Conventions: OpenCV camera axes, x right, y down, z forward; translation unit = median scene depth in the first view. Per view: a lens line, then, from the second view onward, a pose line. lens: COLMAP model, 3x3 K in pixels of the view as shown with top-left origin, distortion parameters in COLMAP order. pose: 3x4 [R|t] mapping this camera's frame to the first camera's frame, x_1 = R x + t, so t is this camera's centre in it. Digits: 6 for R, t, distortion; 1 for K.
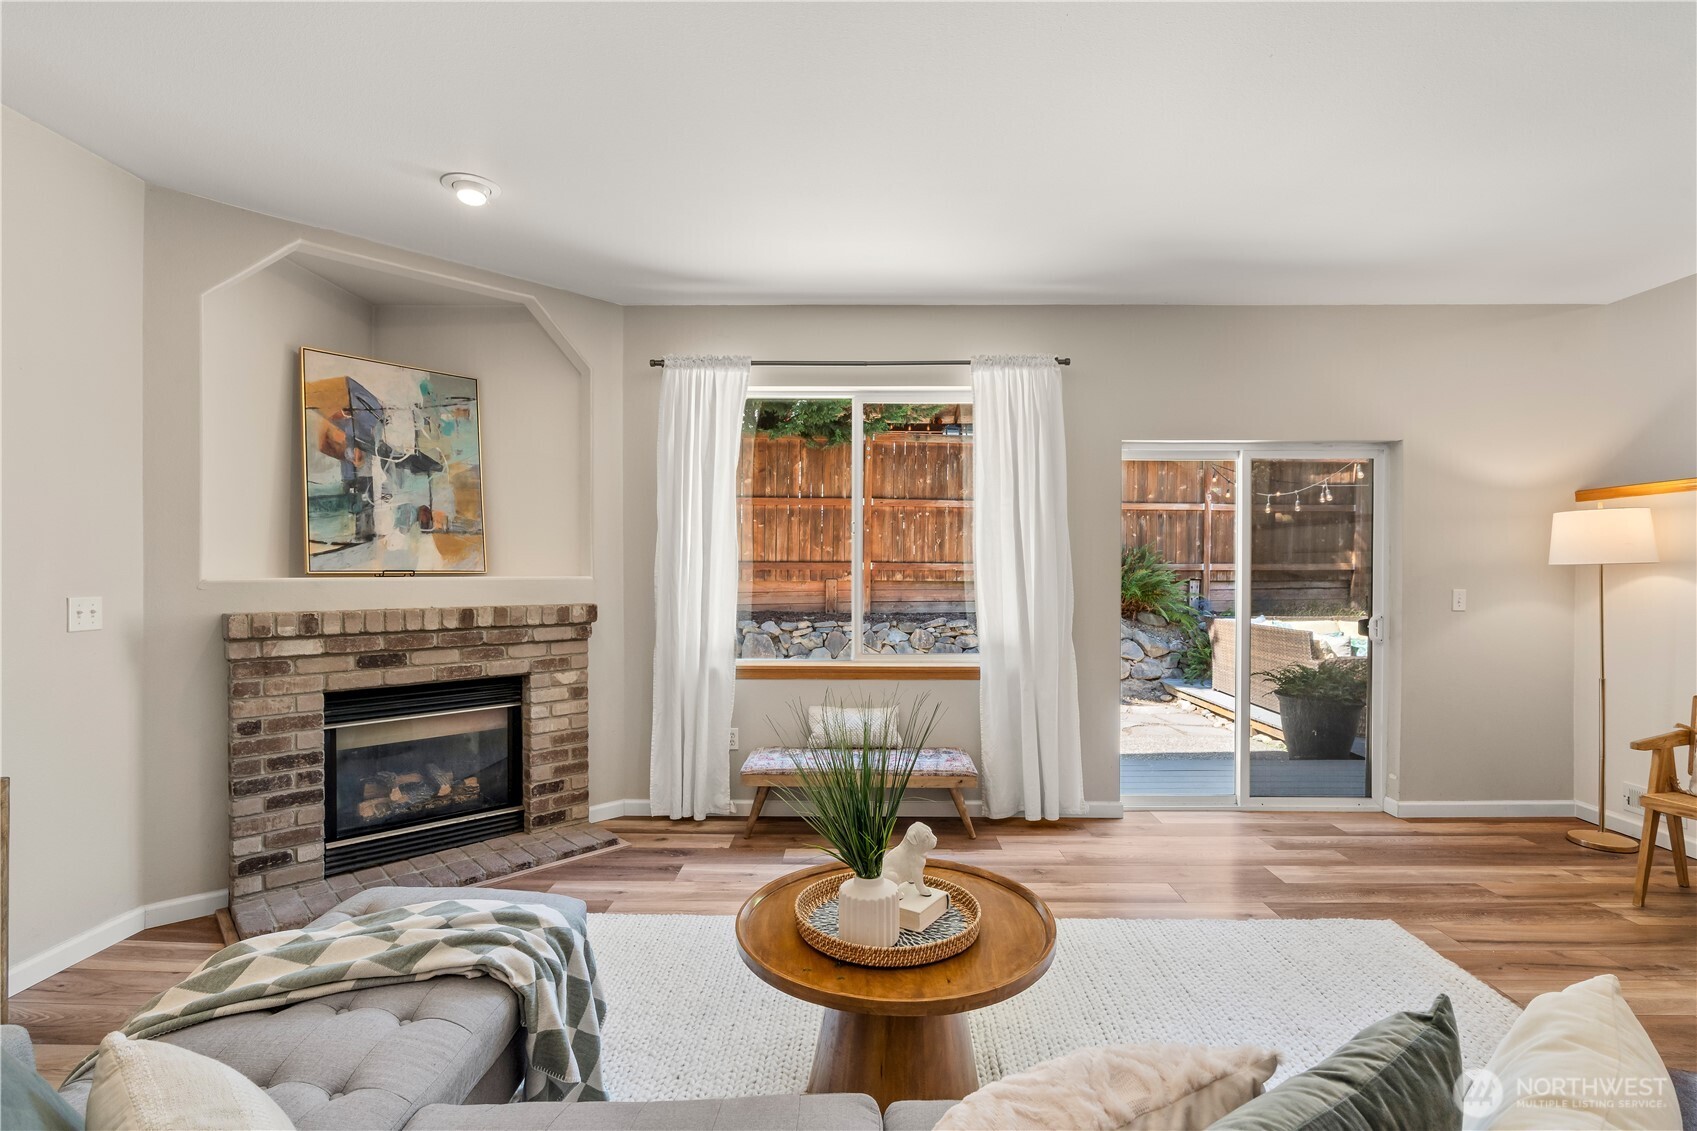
lens RADIAL K [[774.2, 0, 854.8], [0, 774.2, 570.1], [0, 0, 1]] dist [-0.007810, 0.001820]
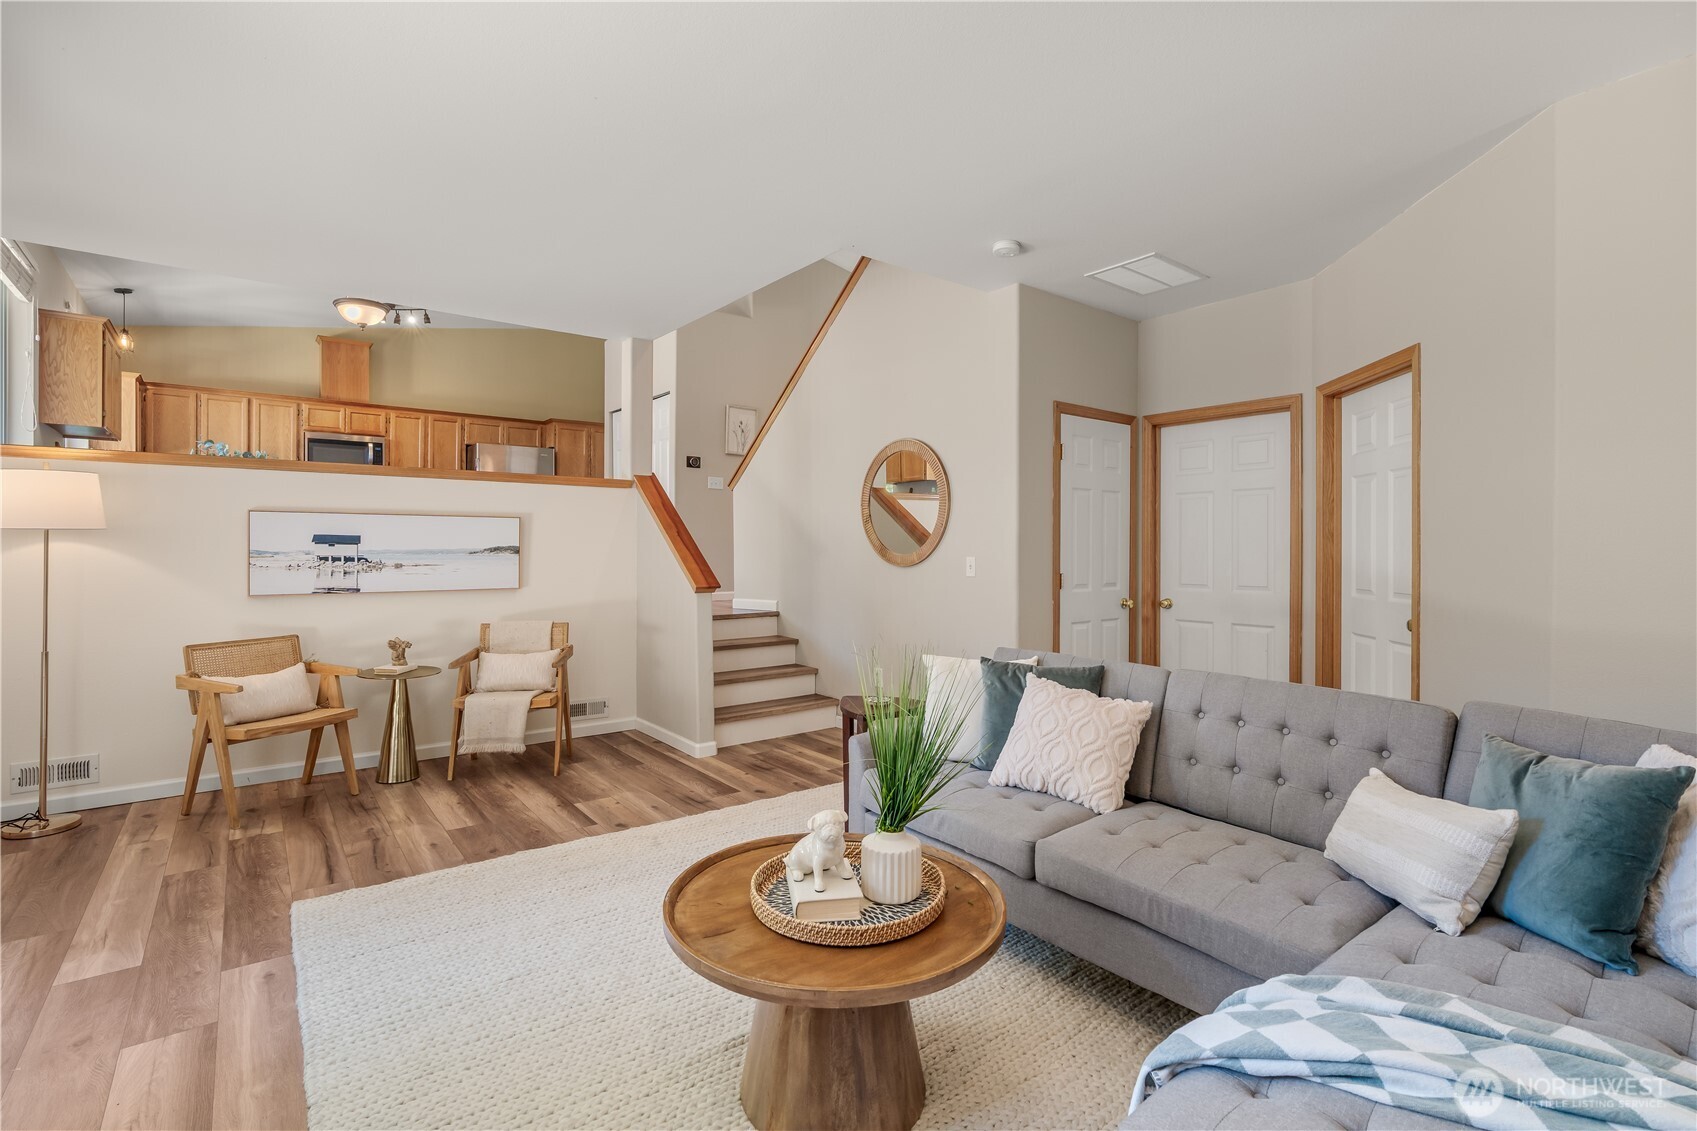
lens RADIAL K [[774.2, 0, 837.4], [0, 774.2, 560.4], [0, 0, 1]] dist [-0.007810, 0.001820]
pose [[-0.613429, -0.012583, 0.789650, -0.306816], [-0.002299, 0.999897, 0.014147, 0.013145], [-0.789747, 0.006862, -0.613395, 0.707256]]
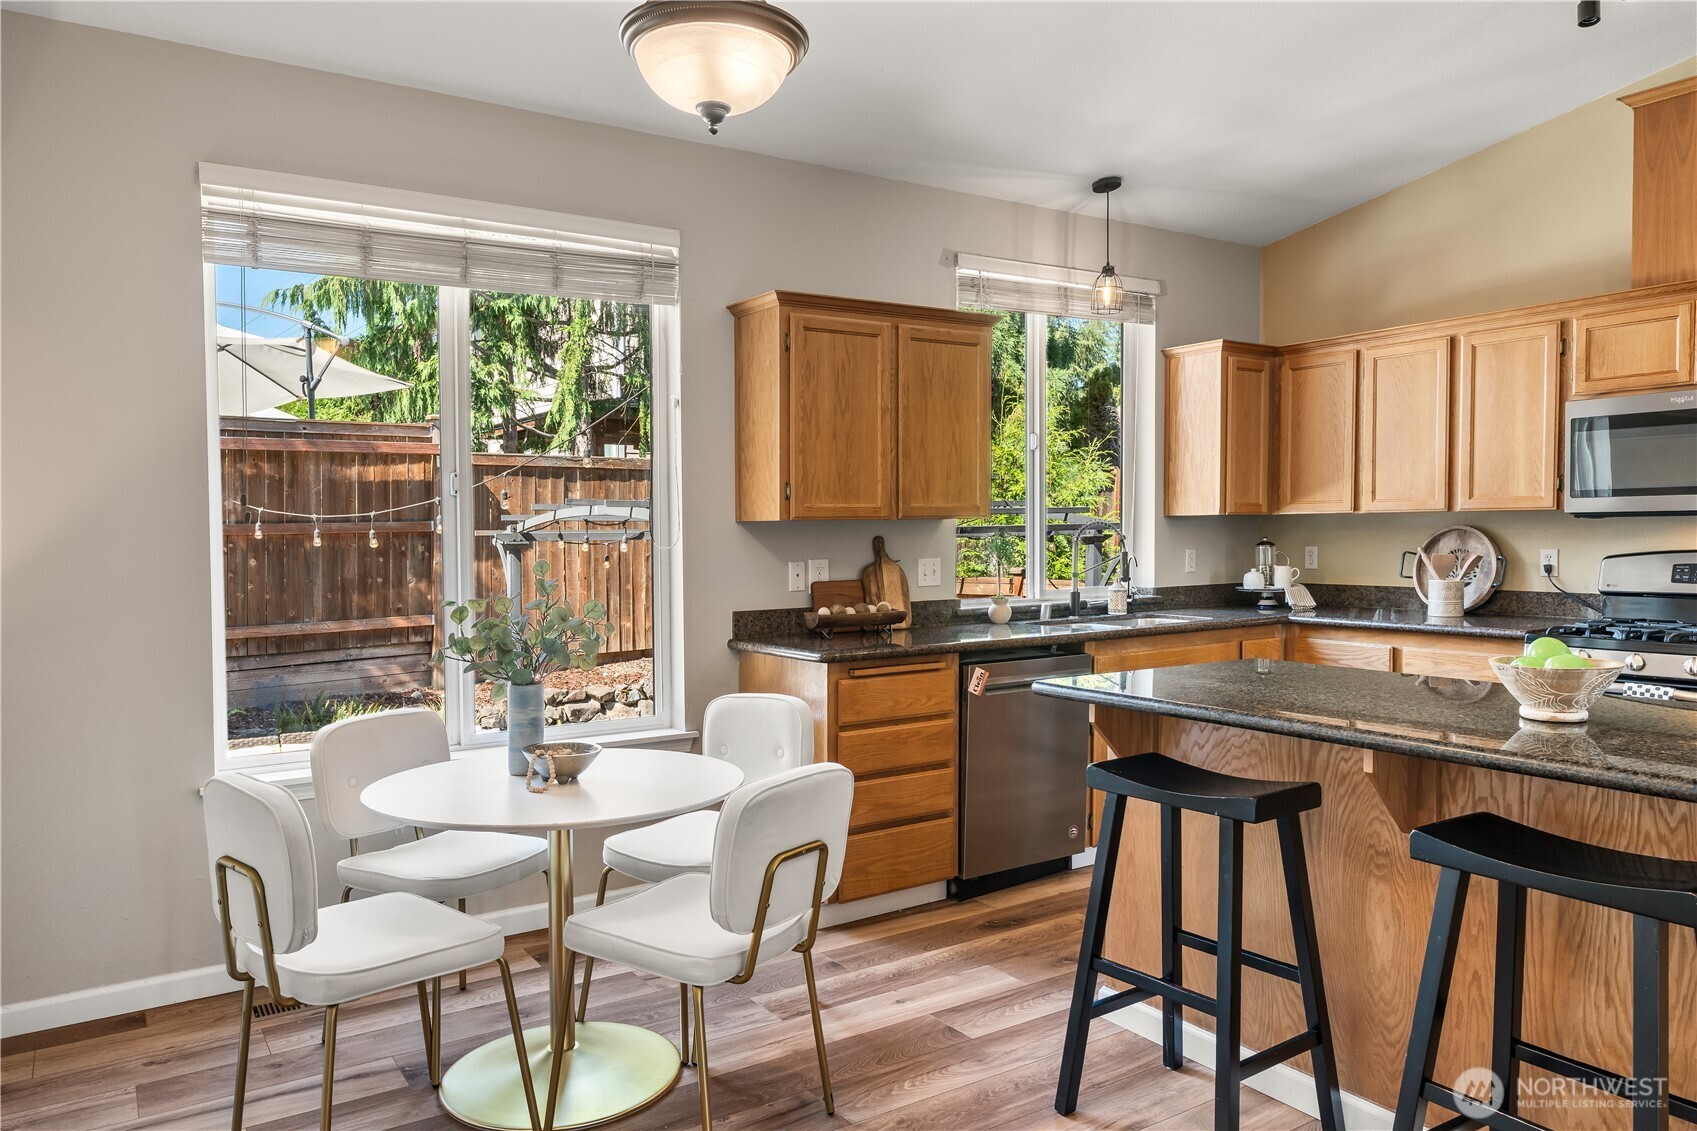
lens RADIAL K [[1181.6, 0, 860.2], [0, 1181.6, 569.9], [0, 0, 1]] dist [0.005072, 0.003352]
pose [[0.828598, -0.031169, 0.558976, 1.006599], [0.014087, 0.999294, 0.034839, -0.184104], [-0.559667, -0.020994, 0.828452, 0.045976]]
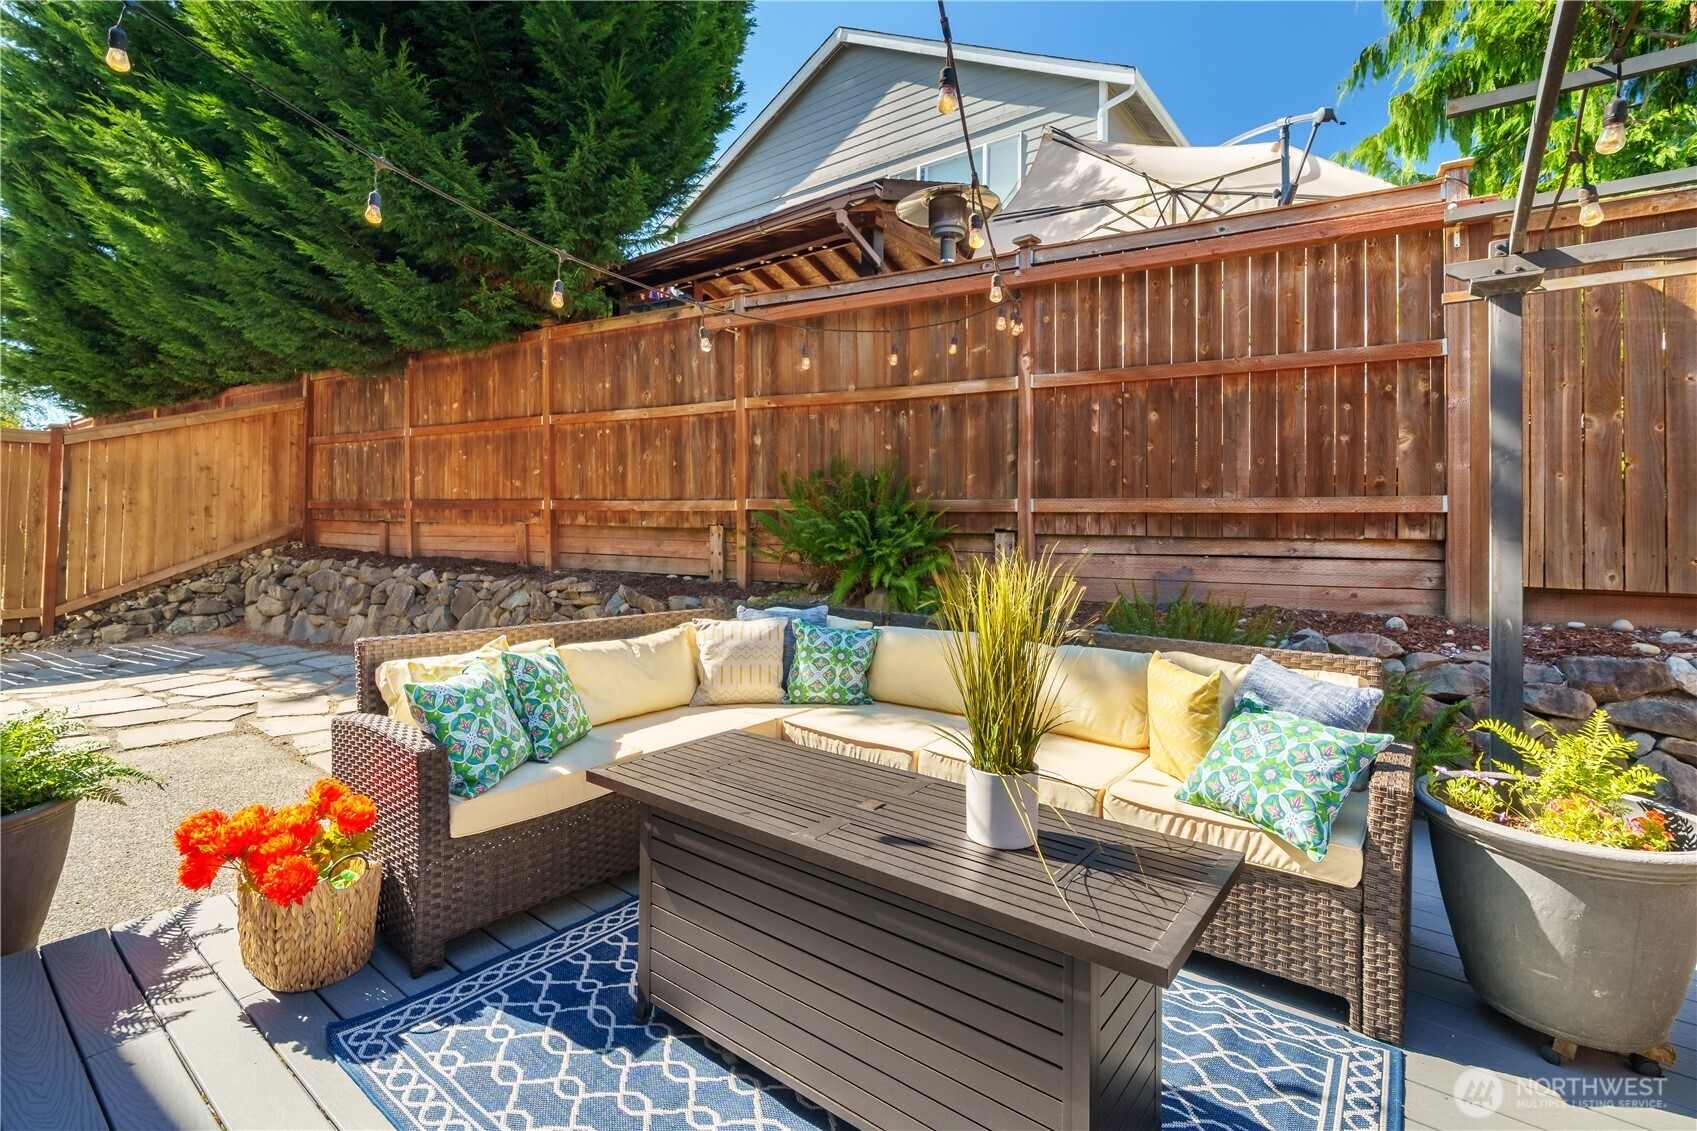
lens RADIAL K [[774.2, 0, 838.6], [0, 774.2, 506.7], [0, 0, 1]] dist [-0.007810, 0.001820]
pose [[0.787032, -0.005632, -0.616886, 1.625902], [-0.019650, 0.999222, -0.034192, 0.039084], [0.616599, 0.039032, 0.786309, 1.337931]]
